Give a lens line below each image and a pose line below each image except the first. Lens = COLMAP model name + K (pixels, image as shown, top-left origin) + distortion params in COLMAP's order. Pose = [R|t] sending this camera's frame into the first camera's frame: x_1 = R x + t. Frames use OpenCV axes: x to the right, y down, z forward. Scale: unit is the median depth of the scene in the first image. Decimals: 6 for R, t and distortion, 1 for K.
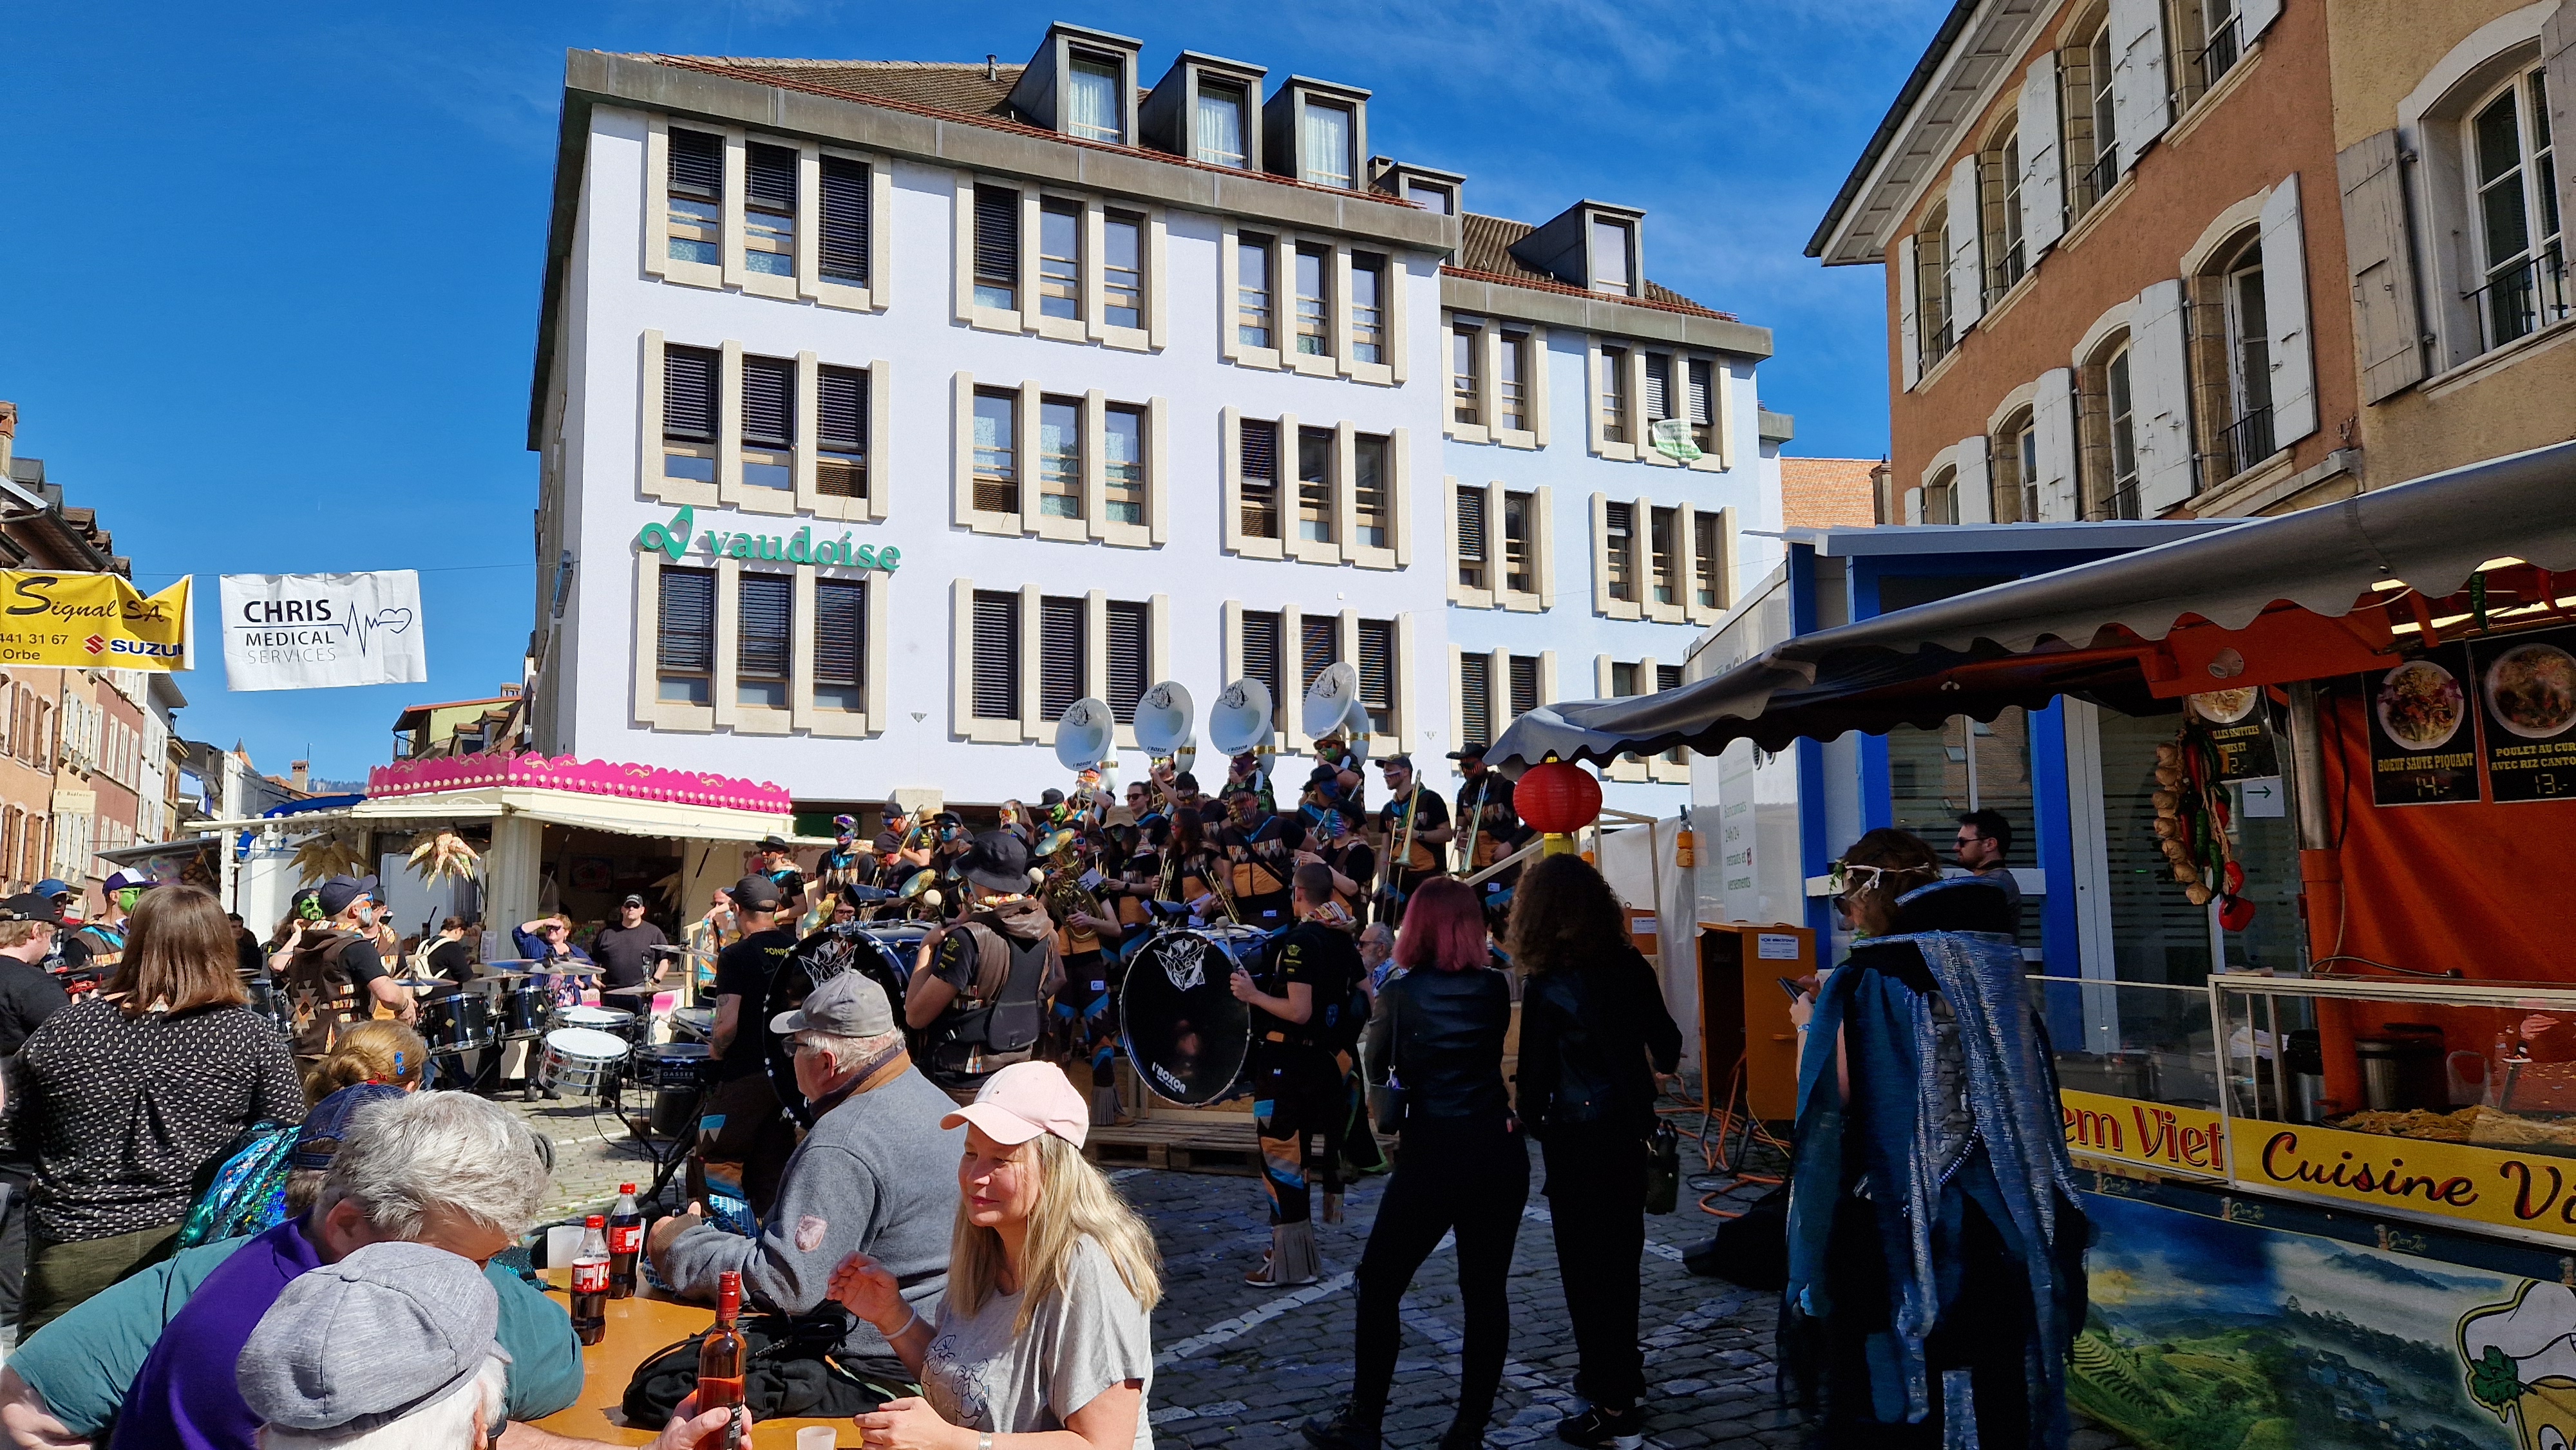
lens RADIAL K [[1703.0, 0, 1306.5], [0, 1703.0, 742.7], [0, 0, 1]] dist [0.050771, -0.032285]
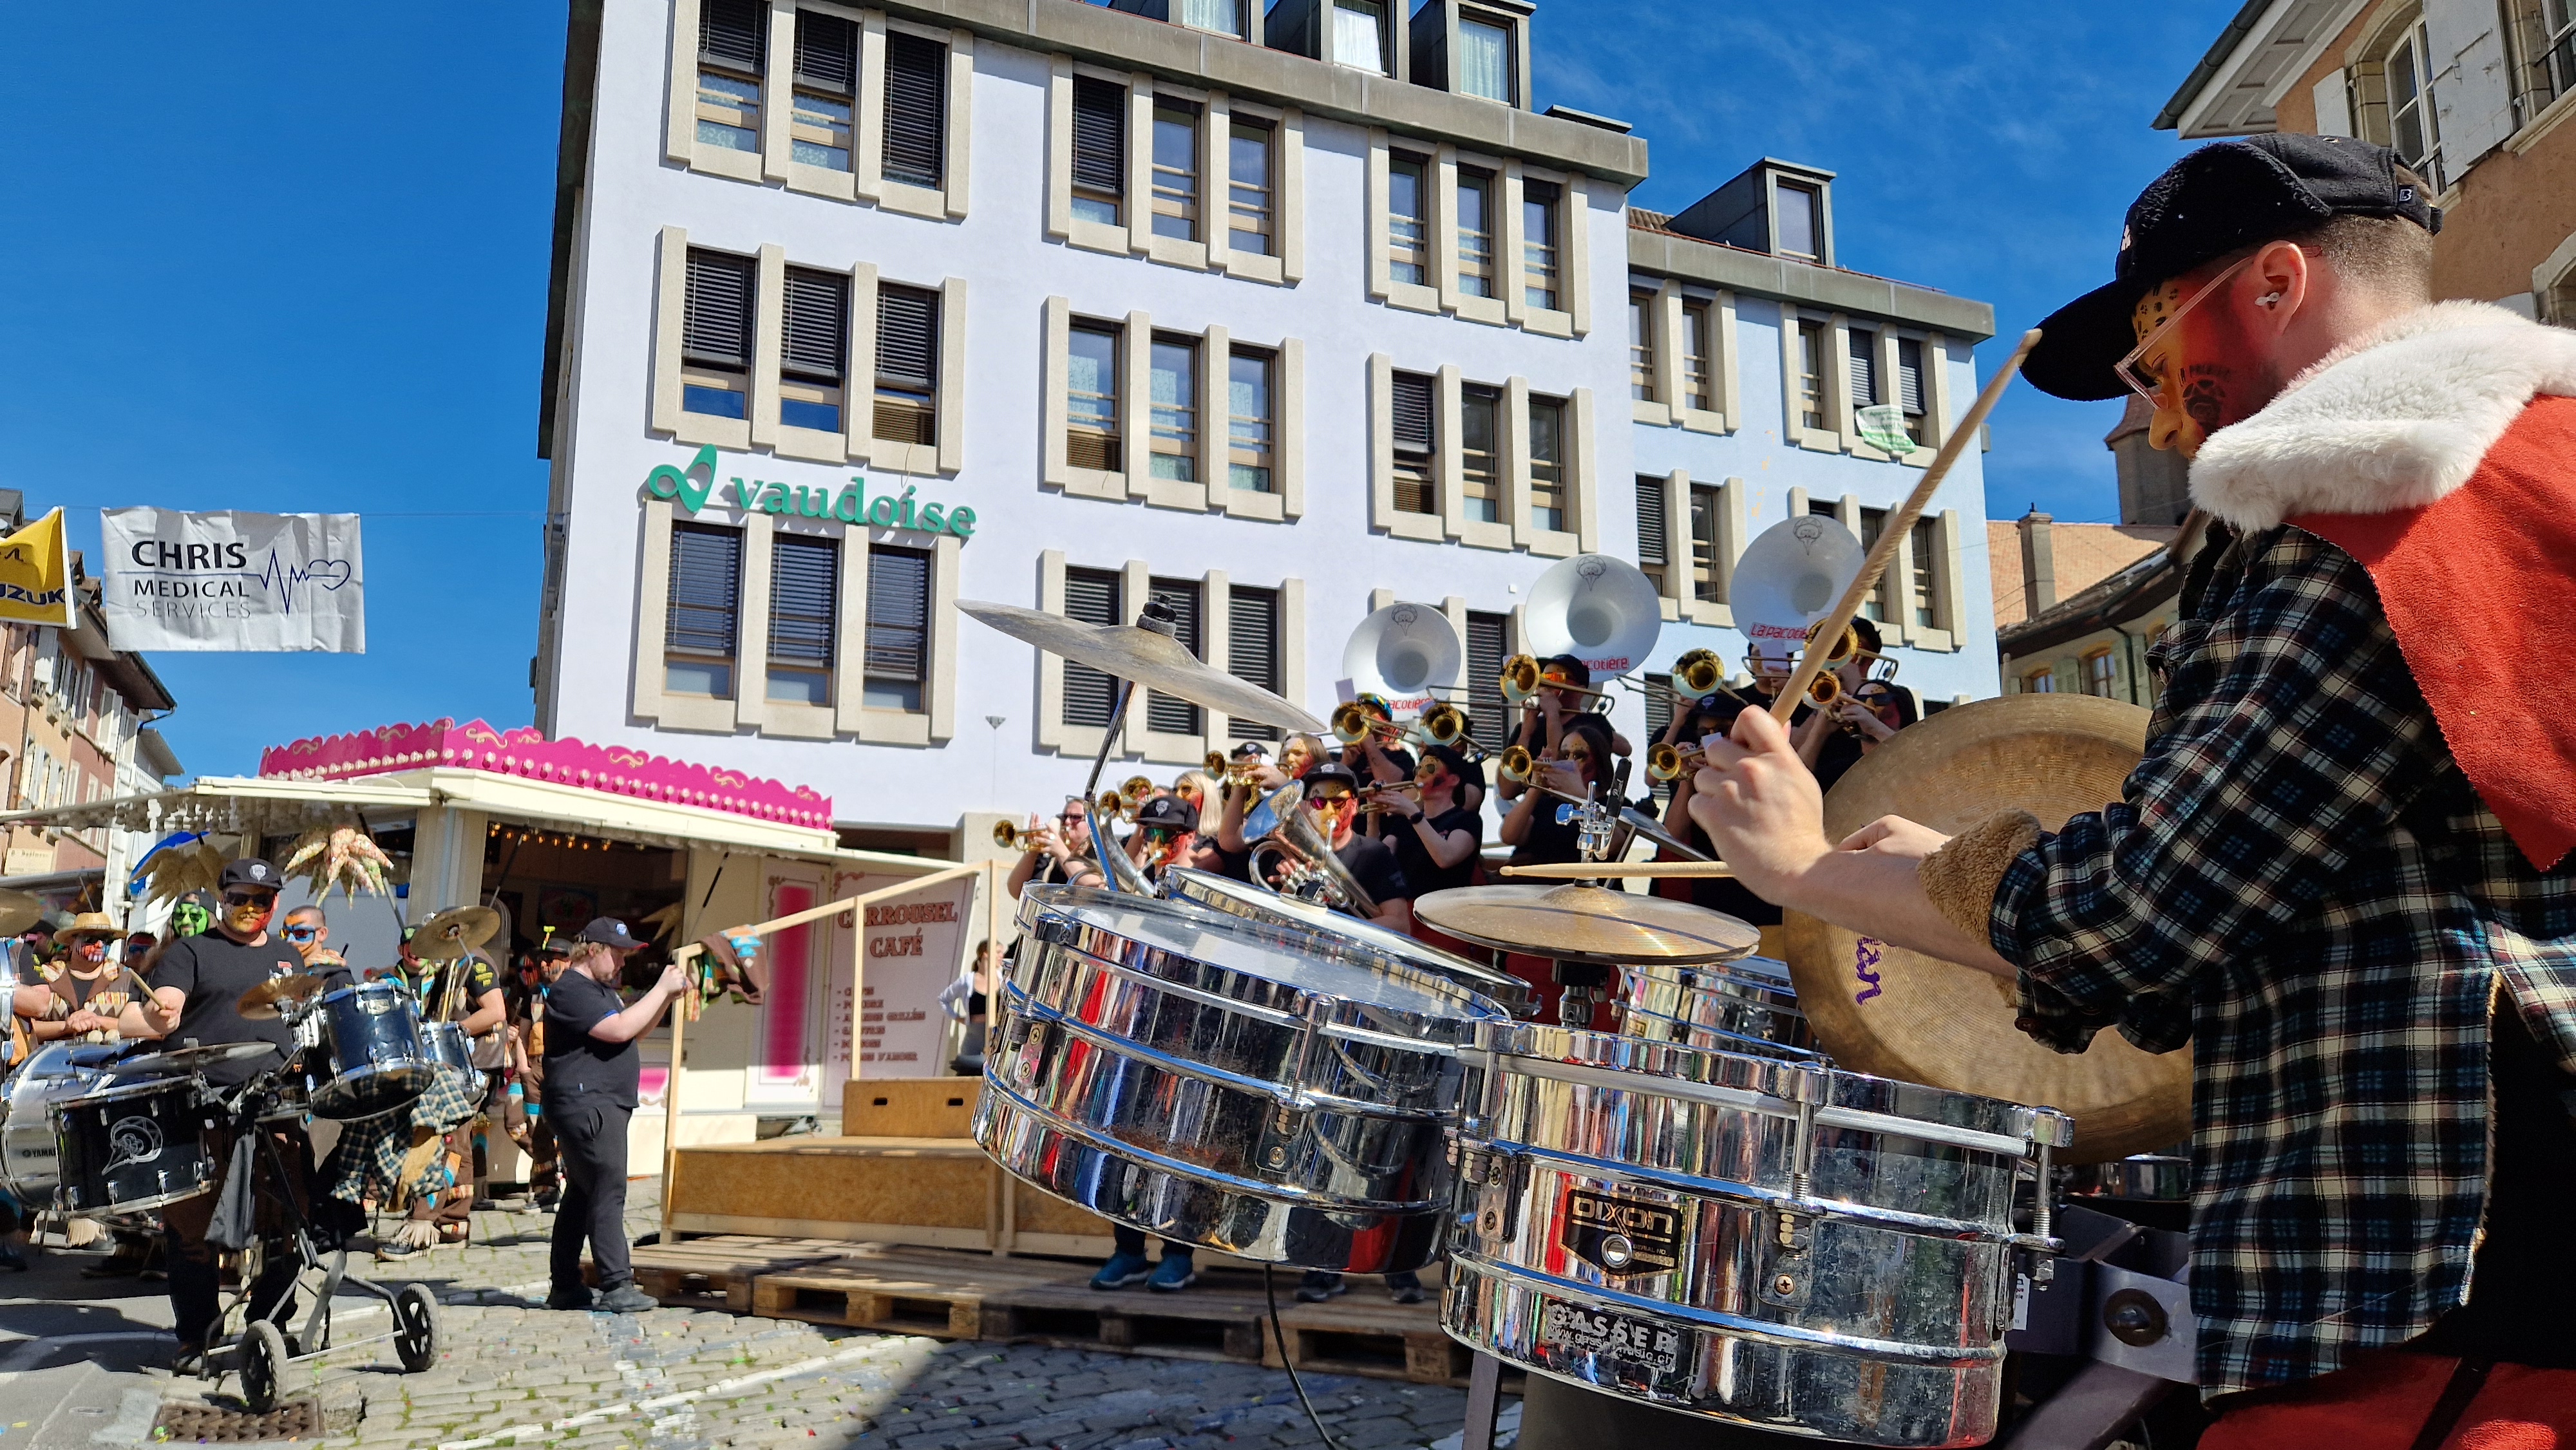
lens RADIAL K [[1703.0, 0, 1288.9], [0, 1703.0, 742.0], [0, 0, 1]] dist [0.050771, -0.032285]
pose [[0.999668, 0.008091, -0.024476, -0.070210], [-0.009620, 0.997967, -0.063005, 0.040056], [0.023917, 0.063220, 0.997713, 0.214387]]
